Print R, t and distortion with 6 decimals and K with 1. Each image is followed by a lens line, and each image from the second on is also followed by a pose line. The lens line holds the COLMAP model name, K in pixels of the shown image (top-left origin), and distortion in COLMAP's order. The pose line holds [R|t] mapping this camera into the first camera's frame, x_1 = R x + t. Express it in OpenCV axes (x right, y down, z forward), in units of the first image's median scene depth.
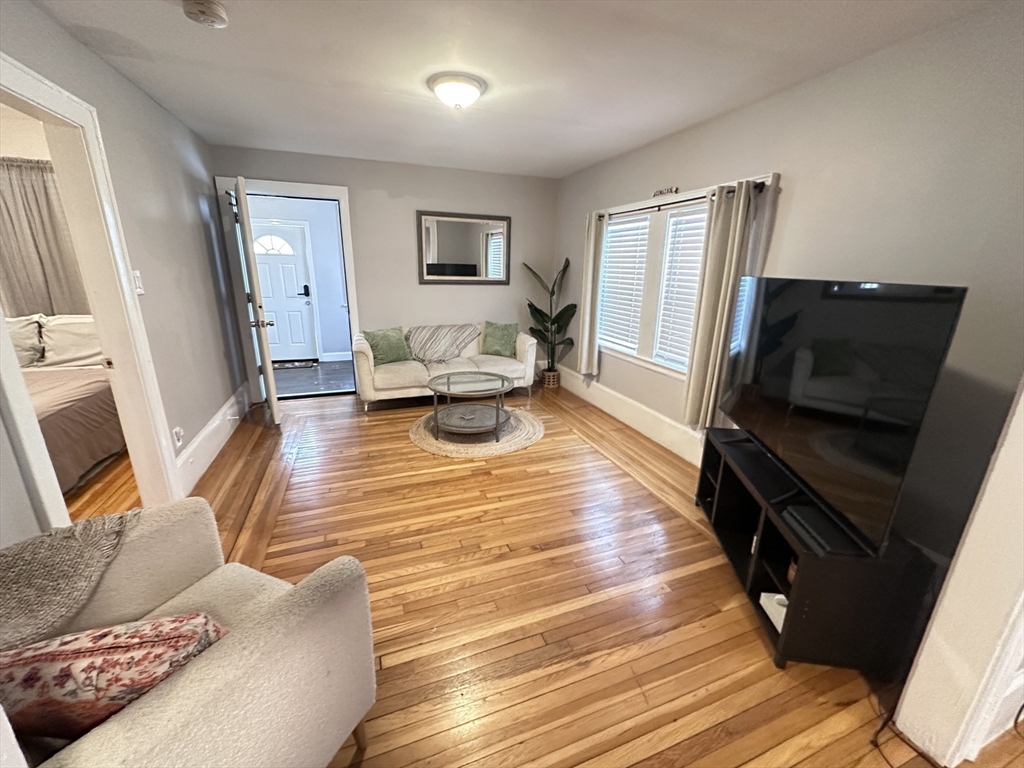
lens RADIAL K [[407.8, 0, 514.9], [0, 407.8, 381.8], [0, 0, 1]] dist [-0.008497, 0.000169]
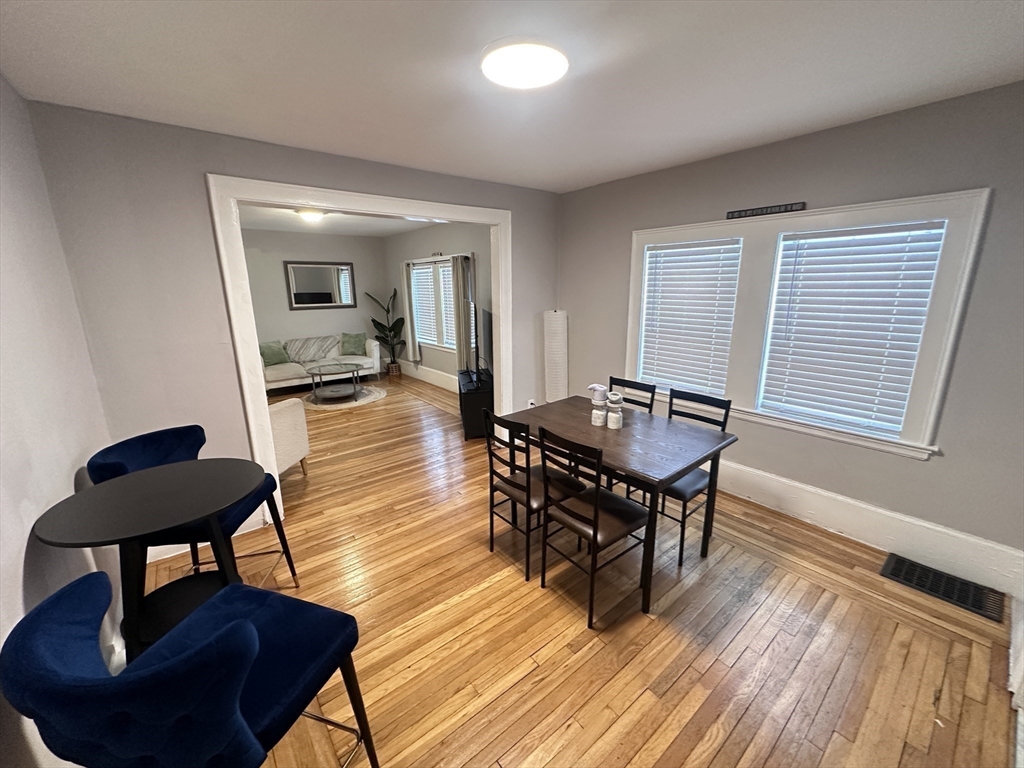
lens RADIAL K [[407.8, 0, 515.5], [0, 407.8, 383.4], [0, 0, 1]] dist [-0.008497, 0.000169]
pose [[0.947846, -0.106817, 0.300296, 0.067821], [0.117844, 0.992854, -0.018795, 0.150134], [-0.296143, 0.053203, 0.953661, -0.647203]]
